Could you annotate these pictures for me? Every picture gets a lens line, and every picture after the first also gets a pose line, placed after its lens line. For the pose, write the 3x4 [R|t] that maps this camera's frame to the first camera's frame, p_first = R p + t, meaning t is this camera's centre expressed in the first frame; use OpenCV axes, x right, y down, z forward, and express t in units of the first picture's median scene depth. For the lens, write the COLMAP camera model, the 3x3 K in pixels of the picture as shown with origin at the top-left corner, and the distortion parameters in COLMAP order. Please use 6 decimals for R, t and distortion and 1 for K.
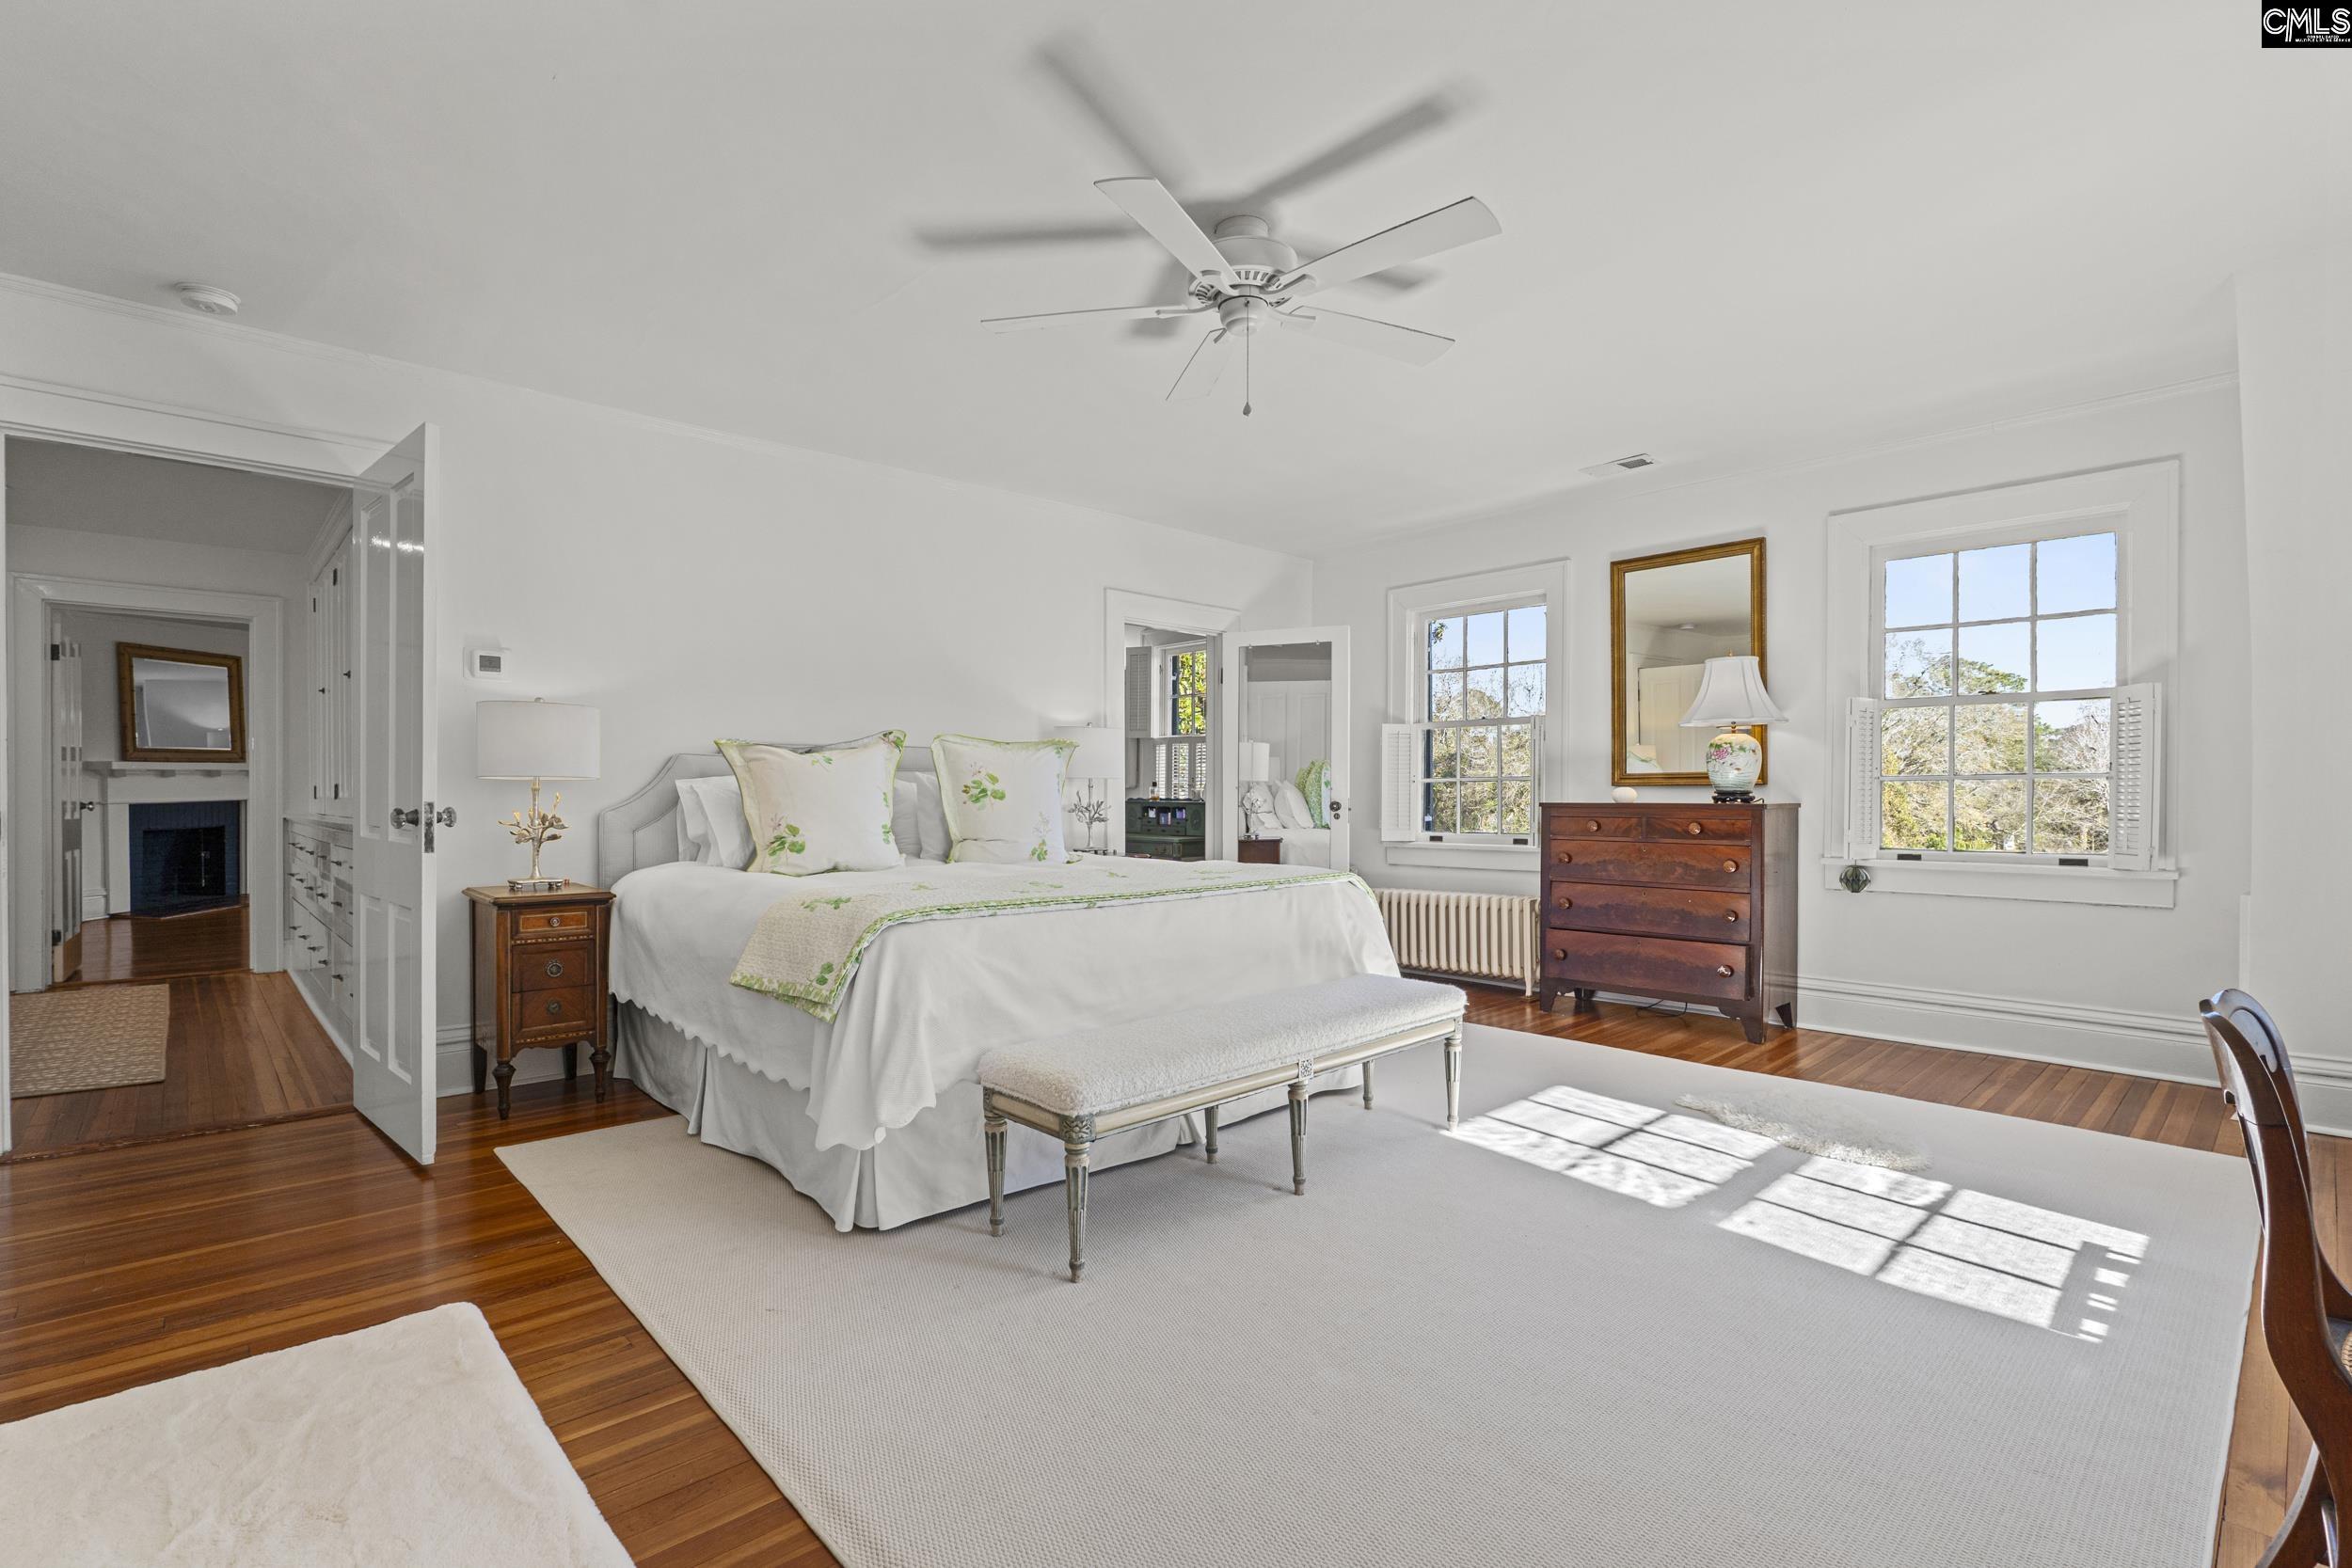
lens RADIAL K [[1077.5, 0, 1178.7], [0, 1077.5, 791.7], [0, 0, 1]] dist [-0.011153, 0.000151]
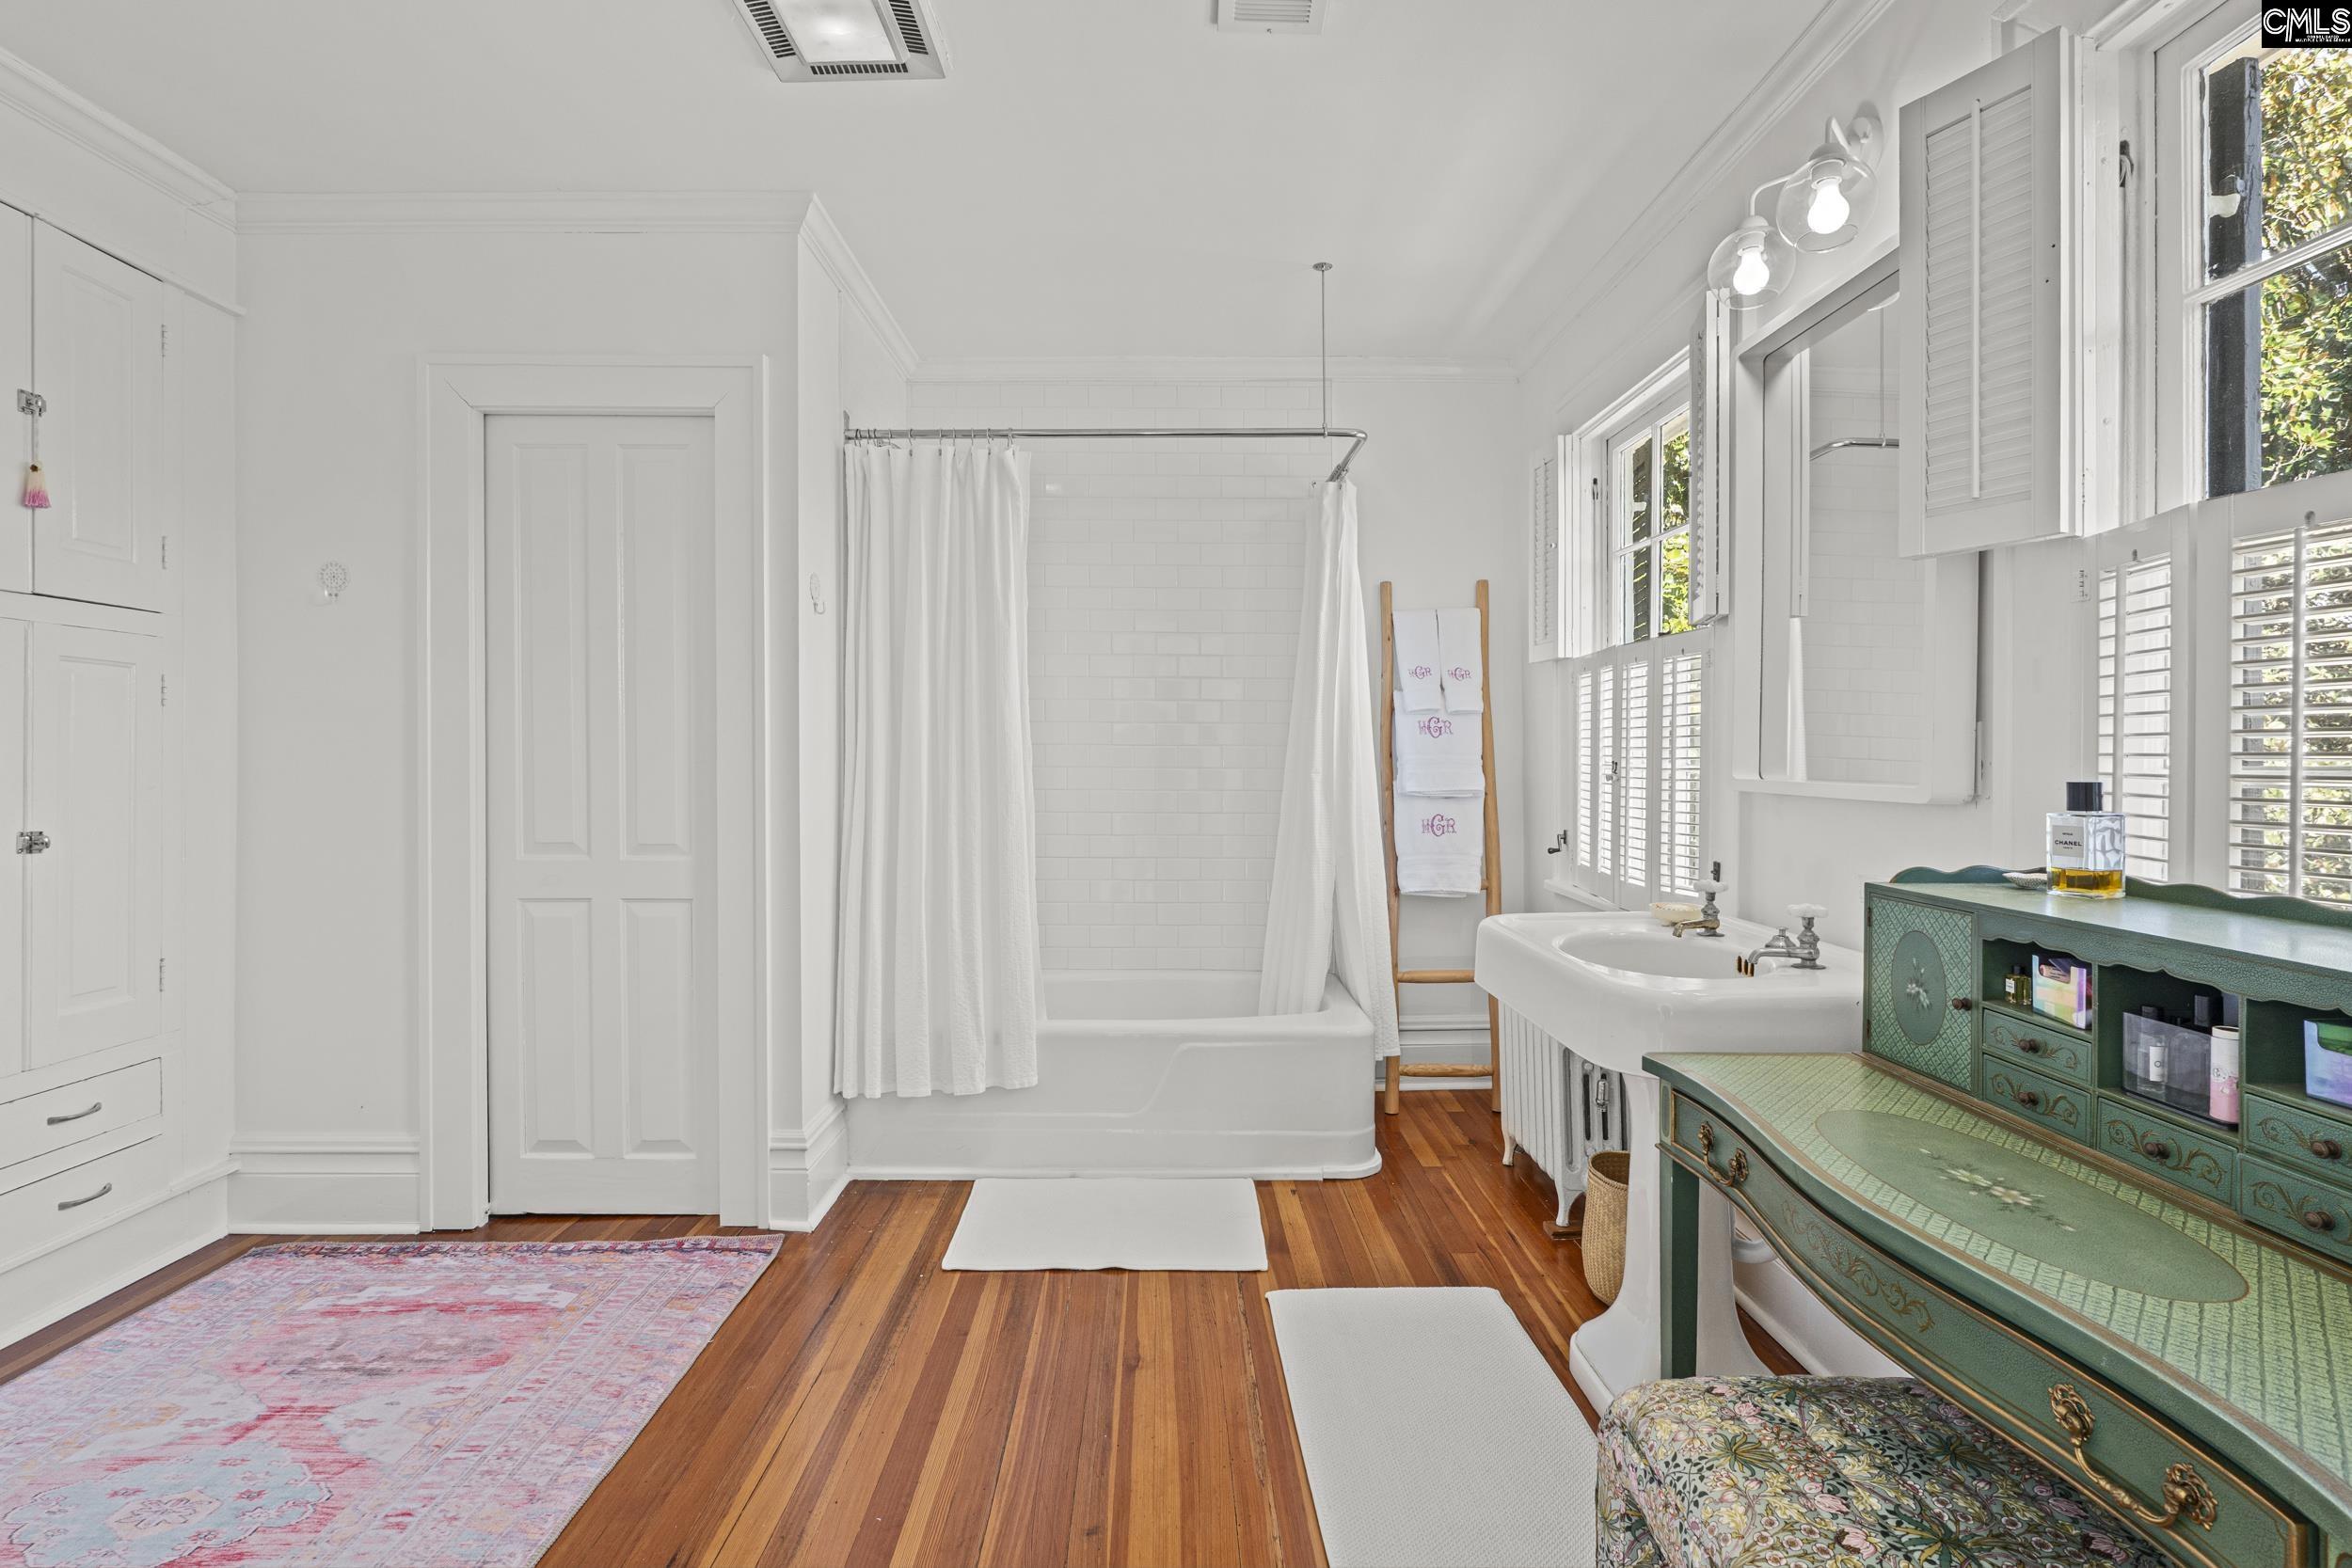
lens RADIAL K [[1077.5, 0, 1177.4], [0, 1077.5, 777.0], [0, 0, 1]] dist [-0.011153, 0.000151]
pose [[0.742963, -0.000230, -0.669332, -0.015651], [0.001363, 0.999998, 0.001169, -0.011824], [0.669331, -0.001780, 0.742962, 0.767983]]
